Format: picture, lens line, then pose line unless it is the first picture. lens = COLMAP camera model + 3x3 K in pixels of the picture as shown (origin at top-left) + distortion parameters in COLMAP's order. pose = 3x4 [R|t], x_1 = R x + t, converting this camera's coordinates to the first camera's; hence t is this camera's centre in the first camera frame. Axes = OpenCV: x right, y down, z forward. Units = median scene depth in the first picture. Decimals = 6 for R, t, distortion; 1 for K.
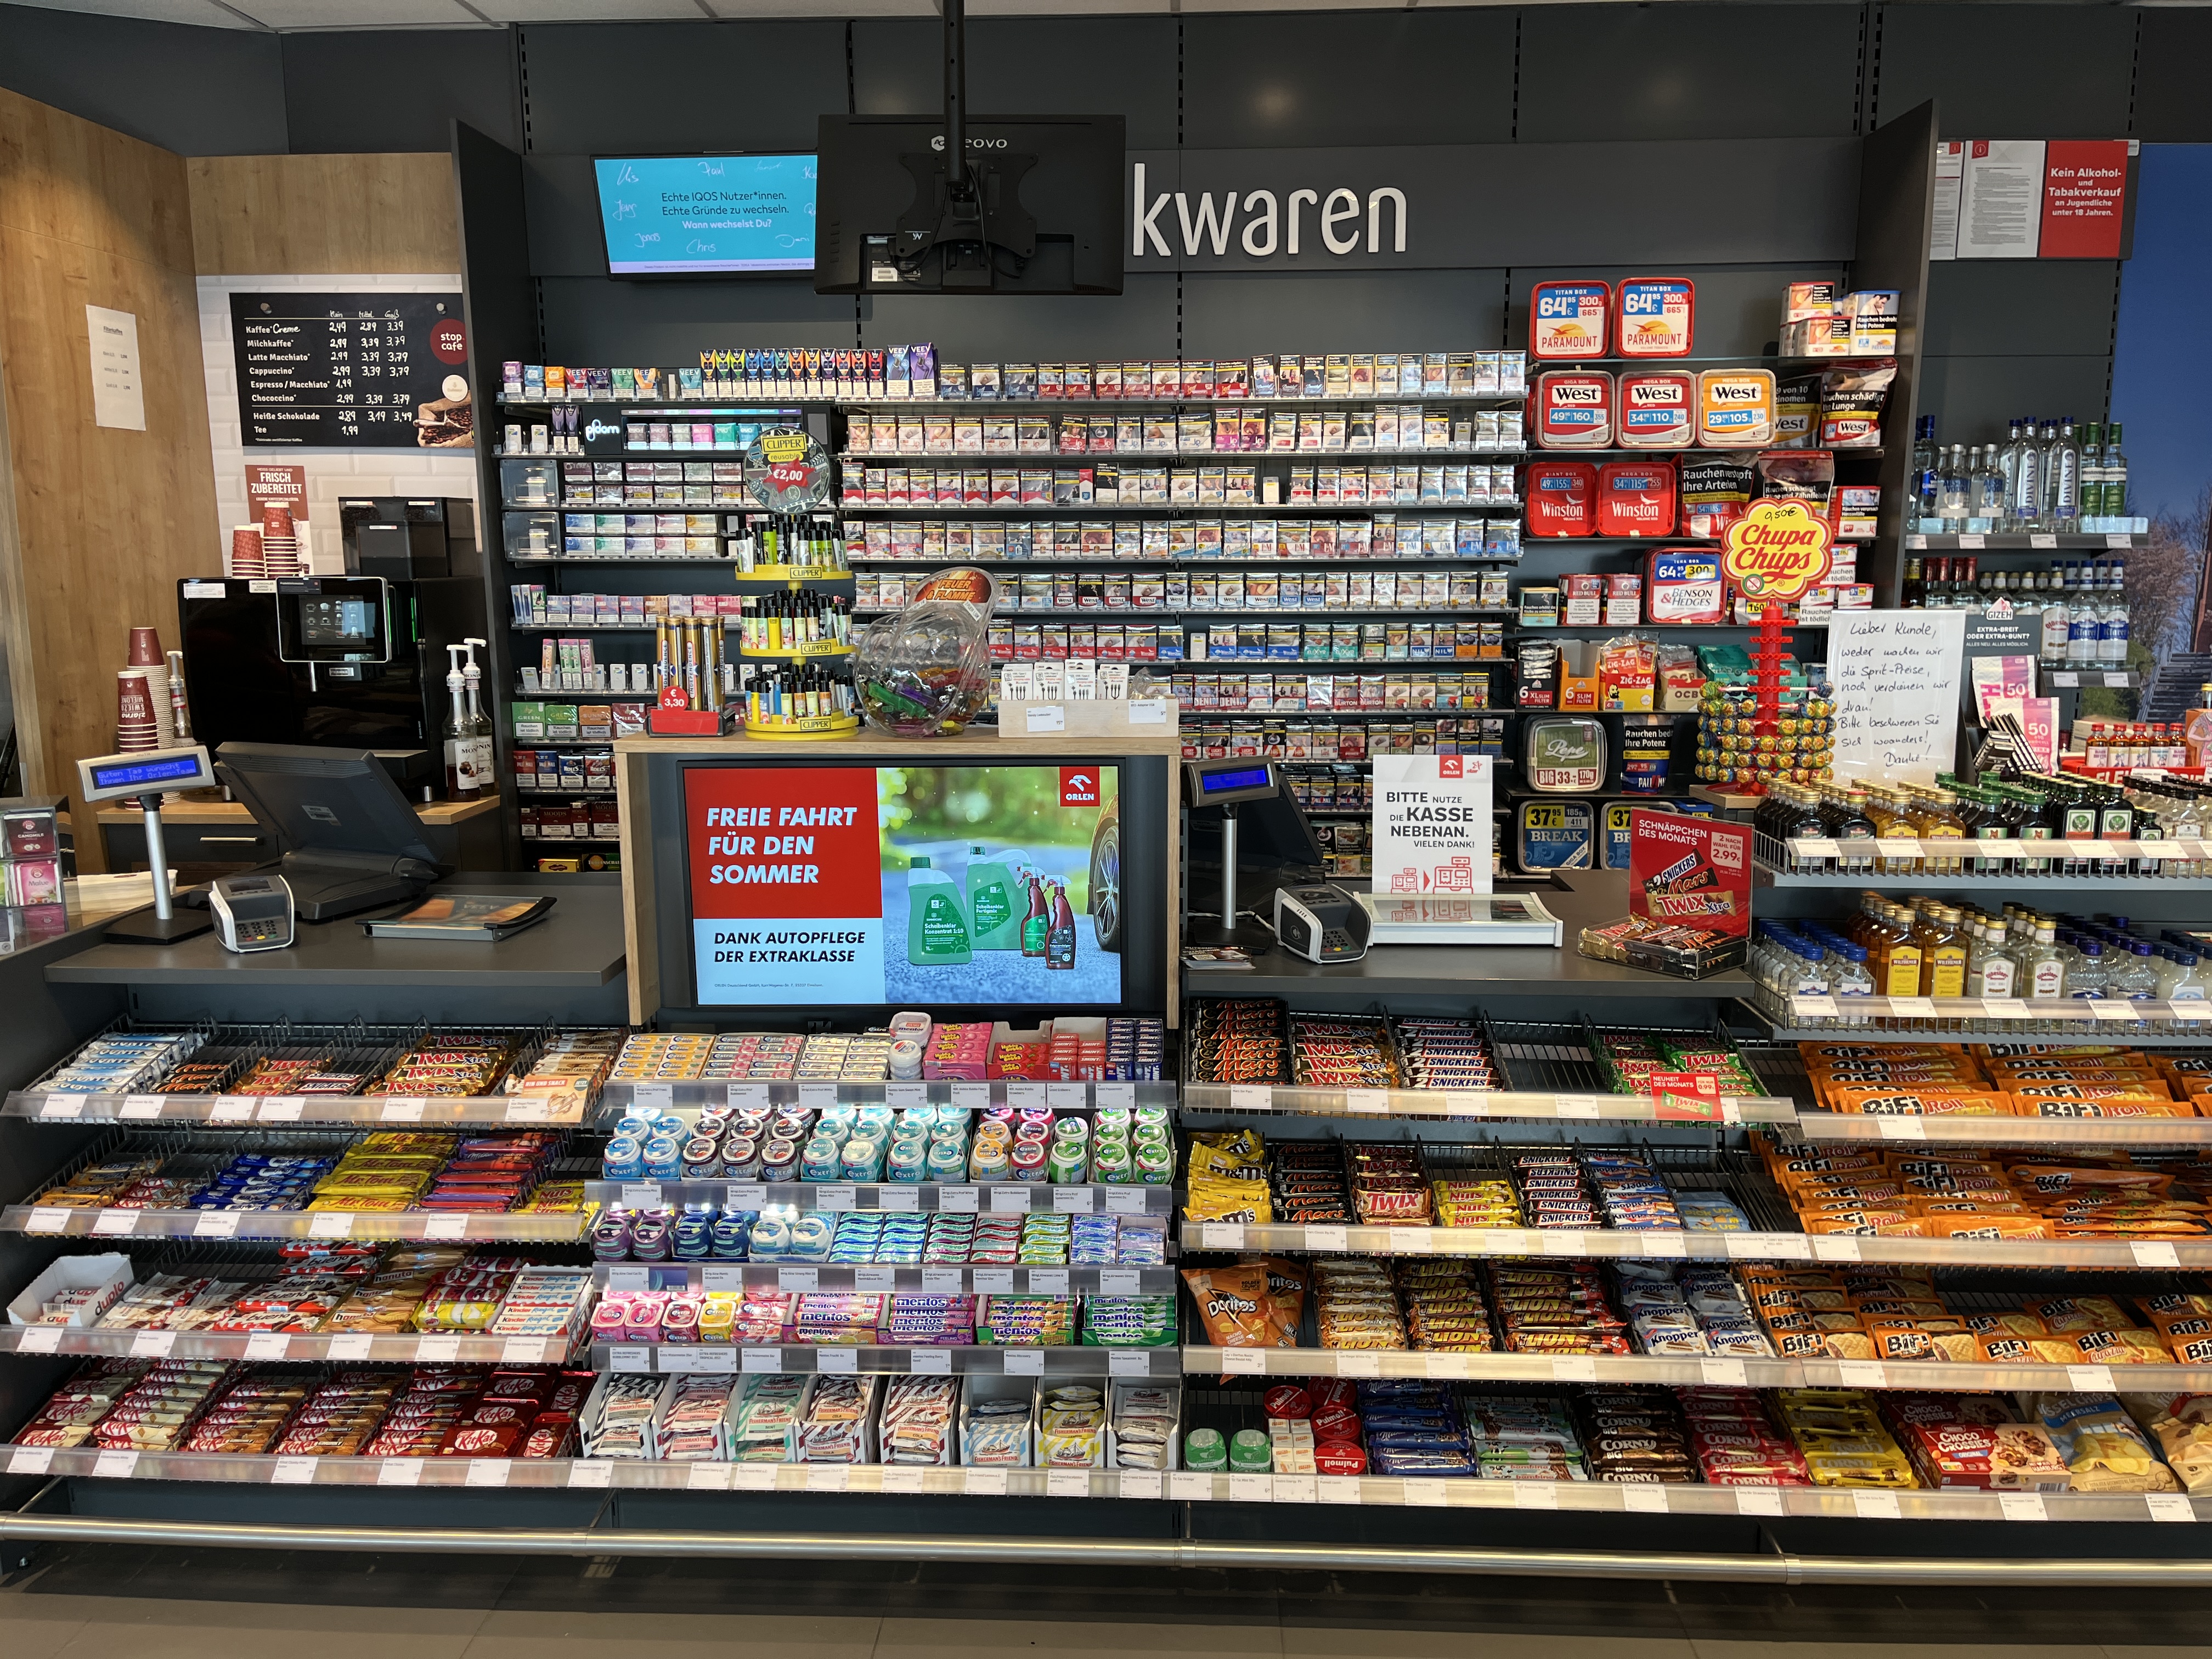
lens RADIAL K [[1663.2, 0, 1109.3], [0, 1663.2, 835.4], [0, 0, 1]] dist [0.016386, -0.005469]
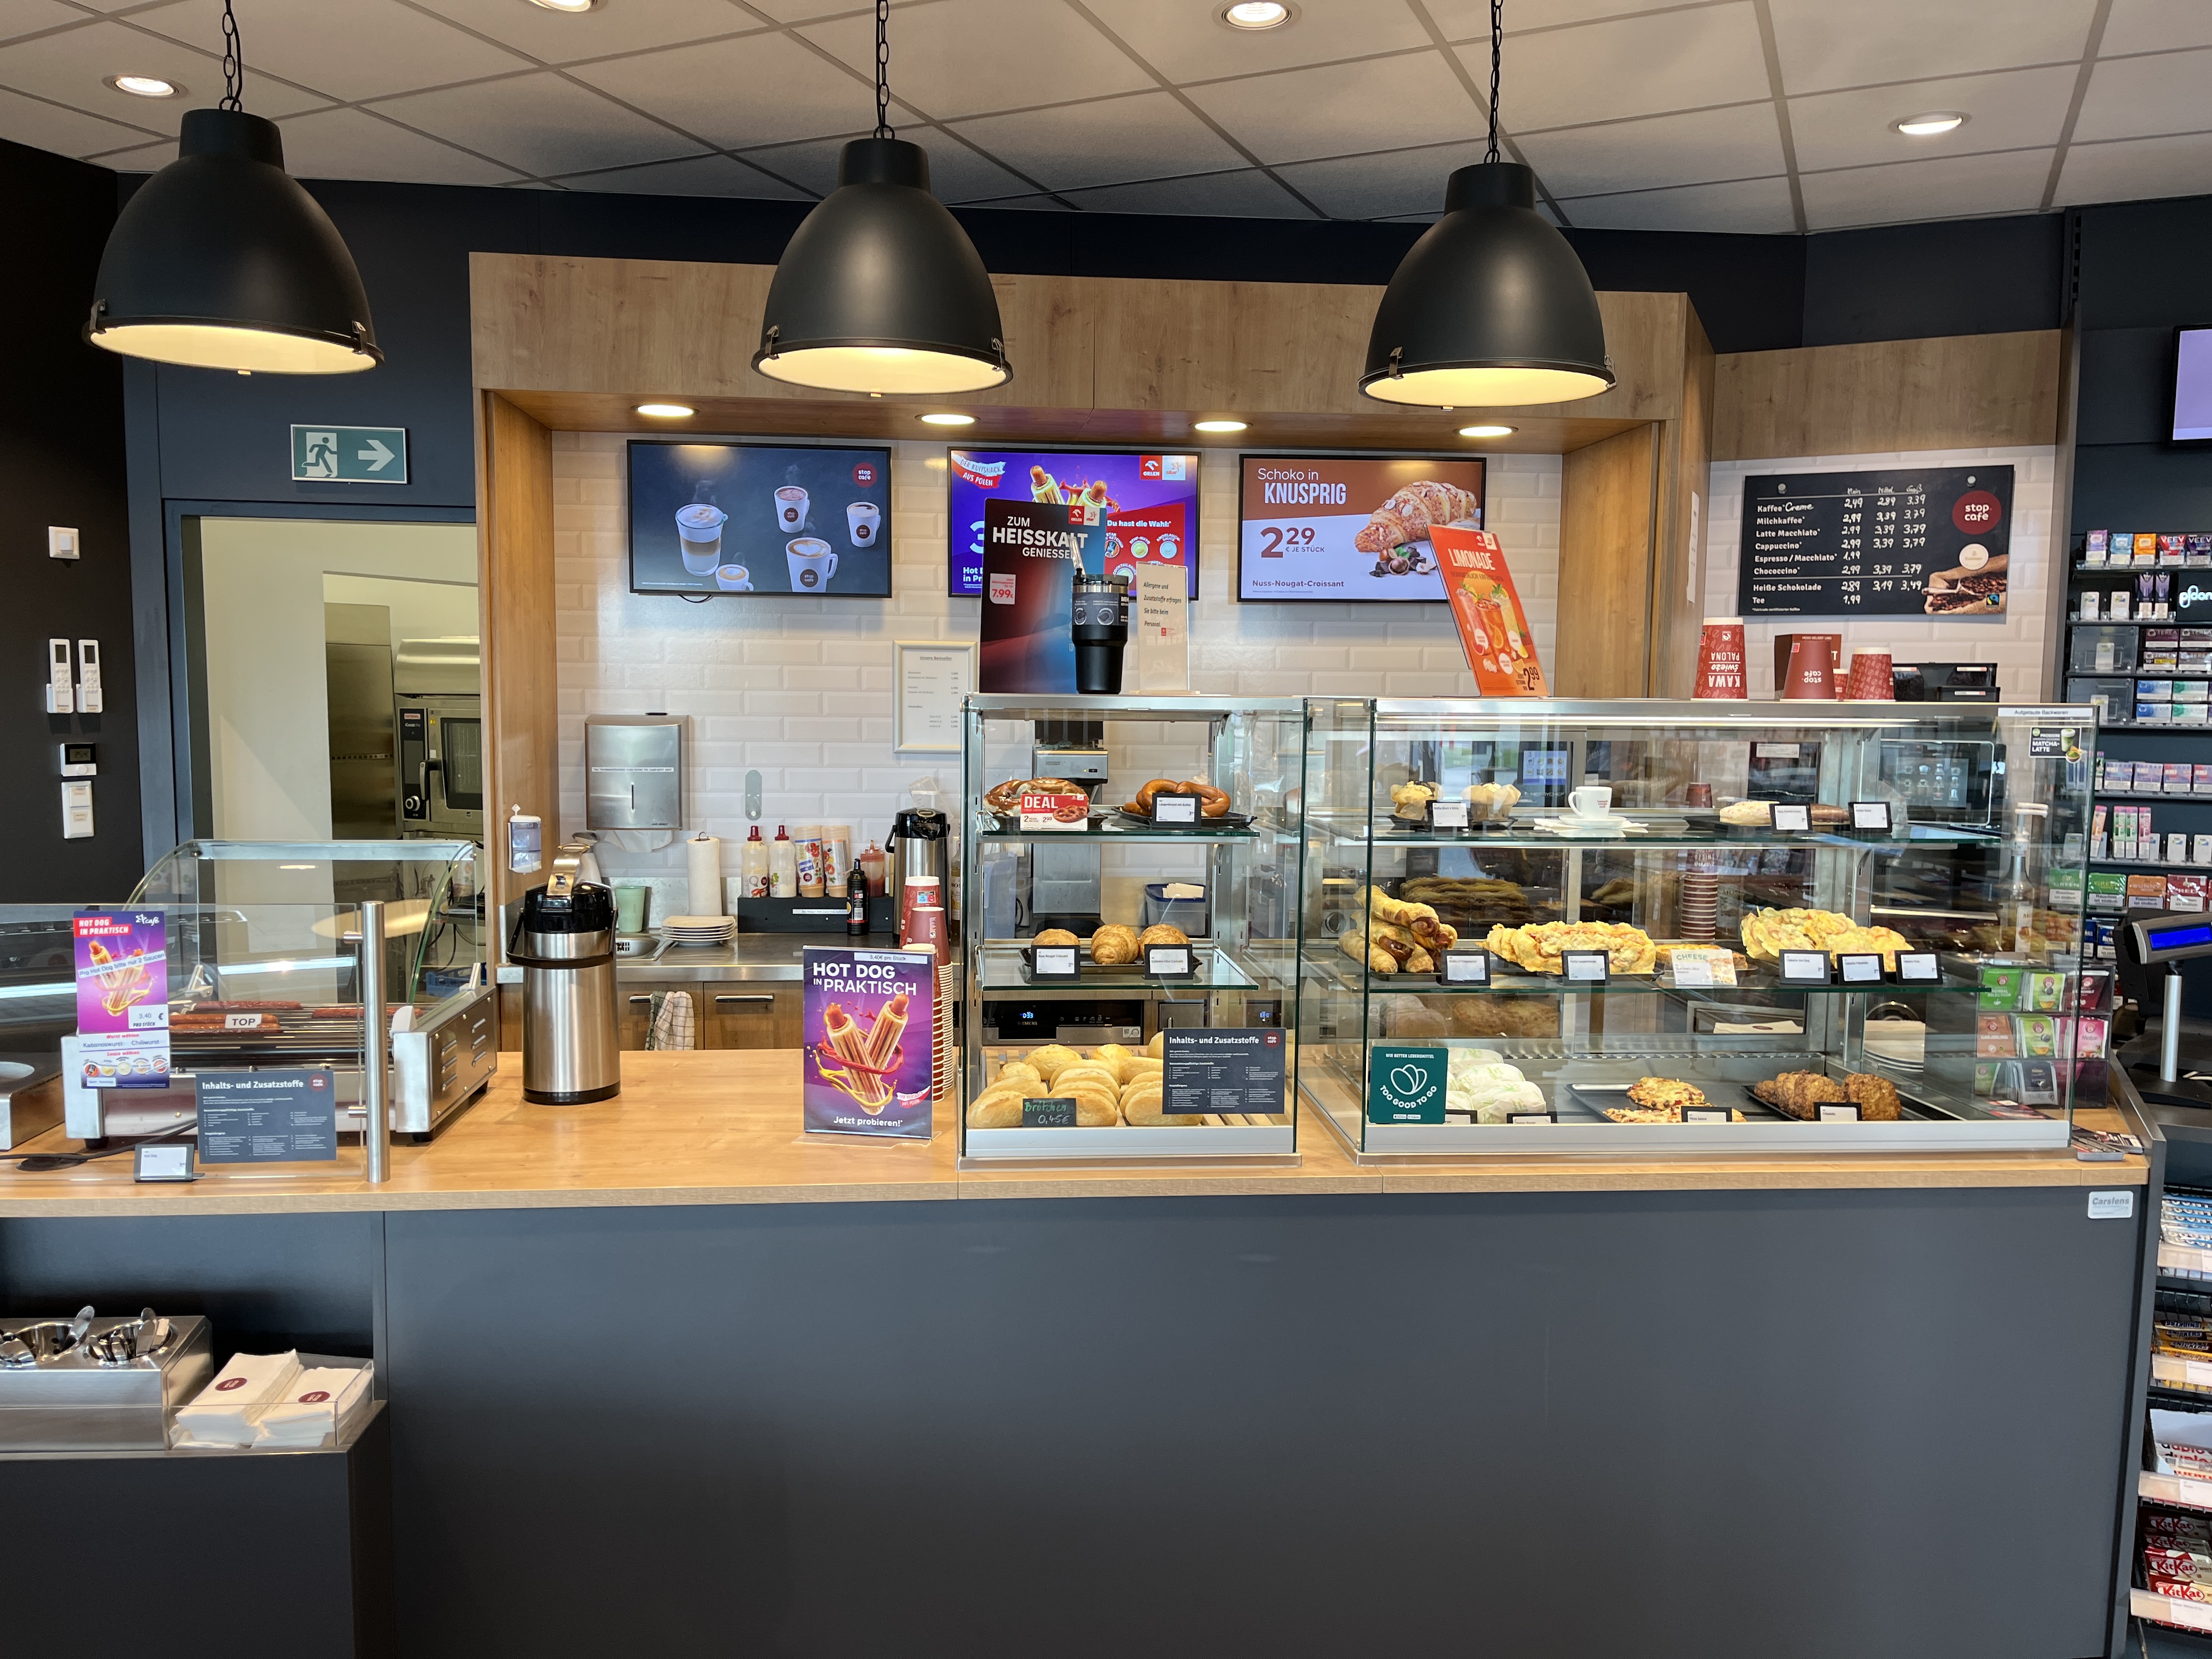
lens RADIAL K [[1663.2, 0, 1107.6], [0, 1663.2, 828.0], [0, 0, 1]] dist [0.016386, -0.005469]
pose [[0.931864, 0.039385, -0.360663, -0.513503], [-0.073202, 0.994056, -0.080583, 0.016692], [0.355346, 0.101494, 0.929208, -0.117182]]
